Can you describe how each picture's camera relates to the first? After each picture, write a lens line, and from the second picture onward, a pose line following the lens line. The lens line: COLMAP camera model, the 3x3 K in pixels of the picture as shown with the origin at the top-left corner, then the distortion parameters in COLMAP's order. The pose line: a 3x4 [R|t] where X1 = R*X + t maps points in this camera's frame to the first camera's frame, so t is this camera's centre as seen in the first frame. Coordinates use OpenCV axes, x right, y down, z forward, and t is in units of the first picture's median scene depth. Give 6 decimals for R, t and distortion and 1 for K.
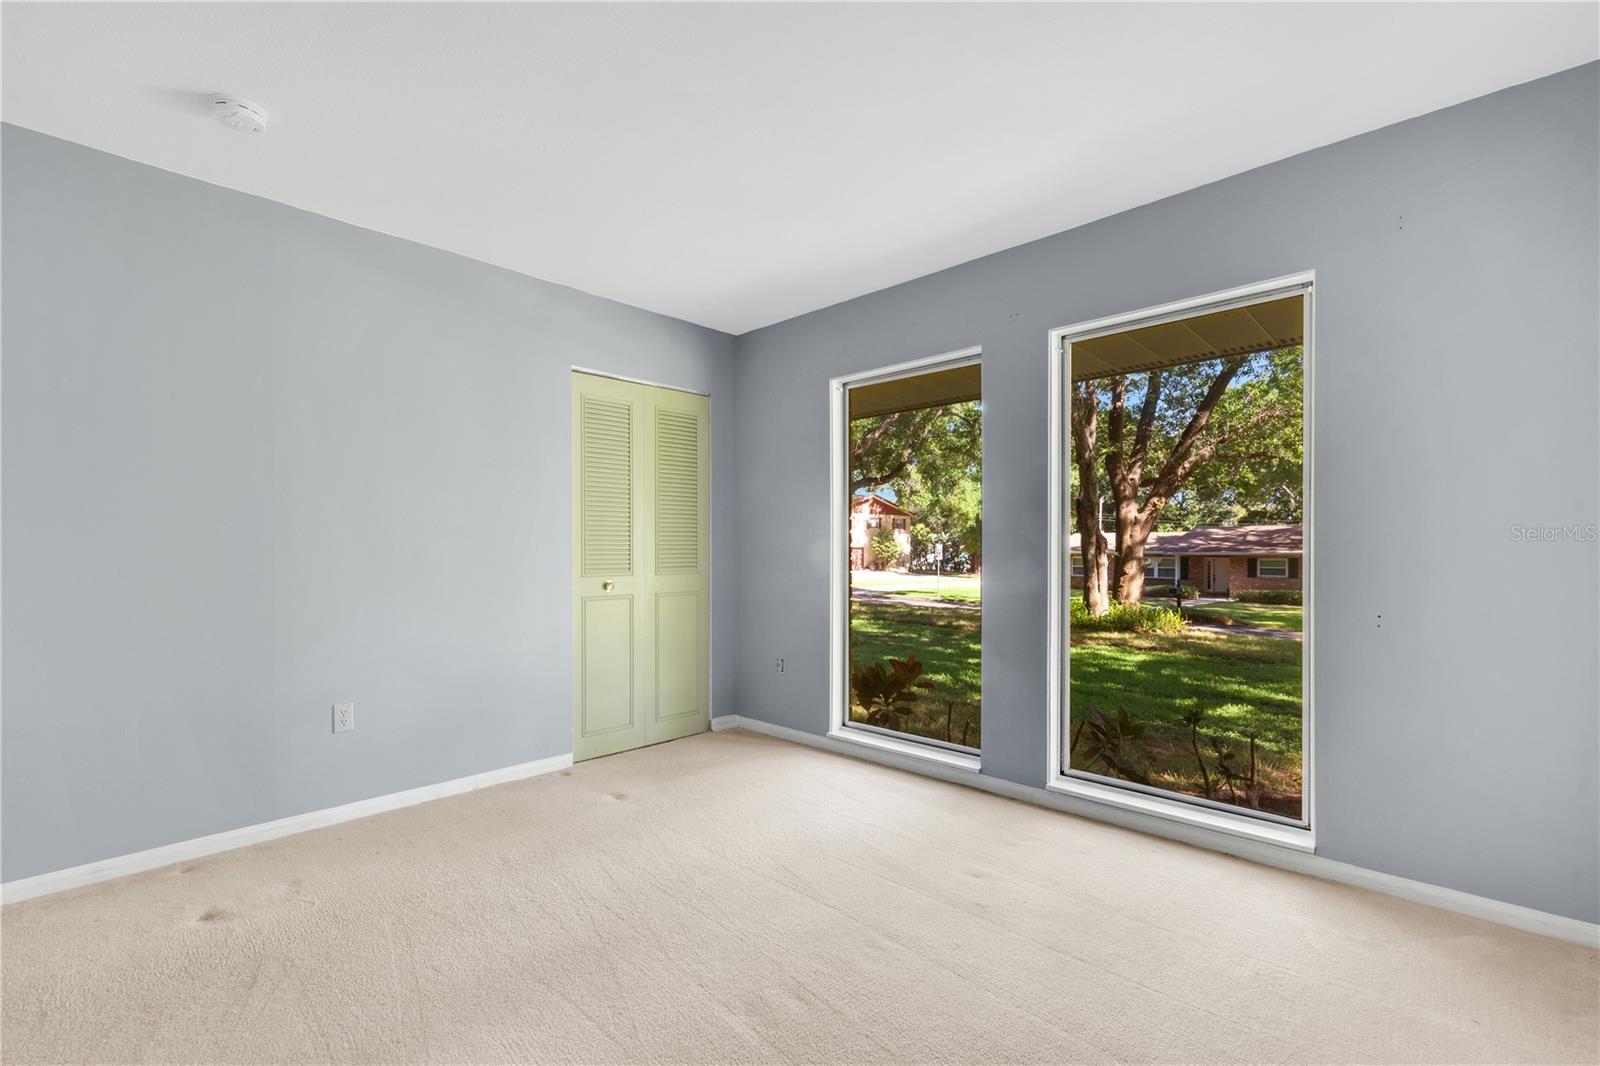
lens RADIAL K [[701.9, 0, 795.4], [0, 701.9, 549.5], [0, 0, 1]] dist [0.001234, -0.000024]
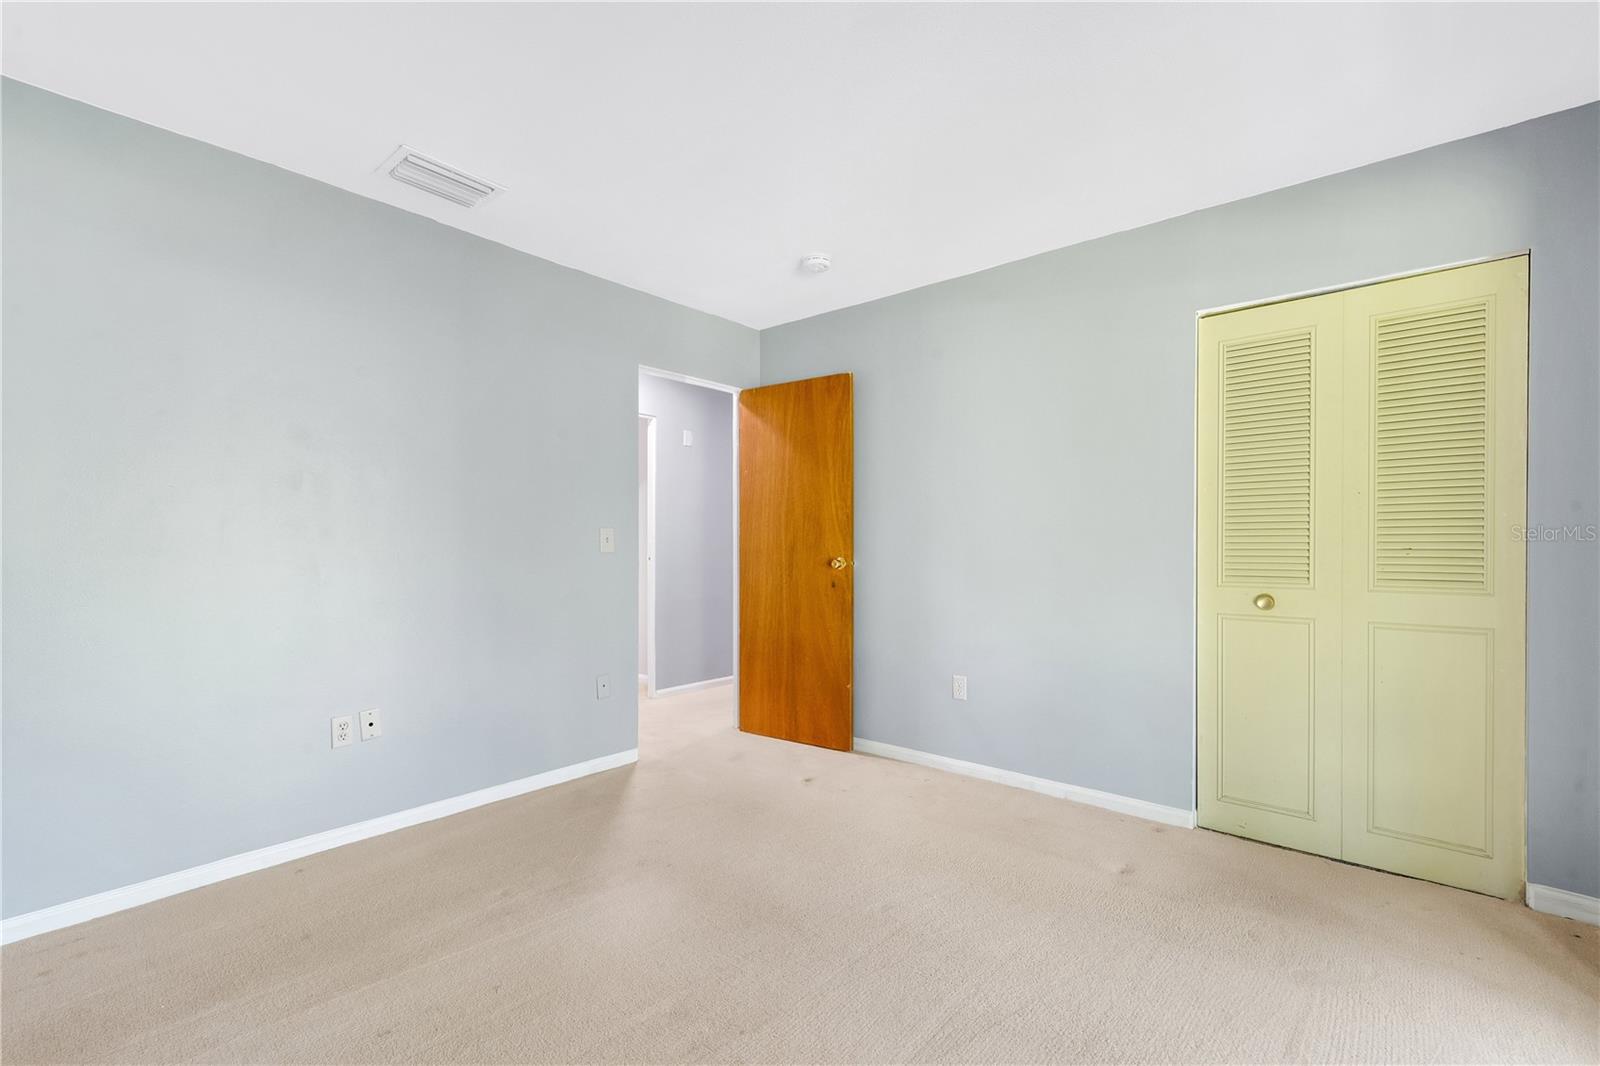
lens RADIAL K [[701.9, 0, 795.4], [0, 701.9, 549.5], [0, 0, 1]] dist [0.001234, -0.000024]
pose [[0.047470, 0.003676, -0.998866, 0.412957], [-0.003895, 0.999986, 0.003495, -0.001373], [0.998865, 0.003725, 0.047484, 0.496109]]
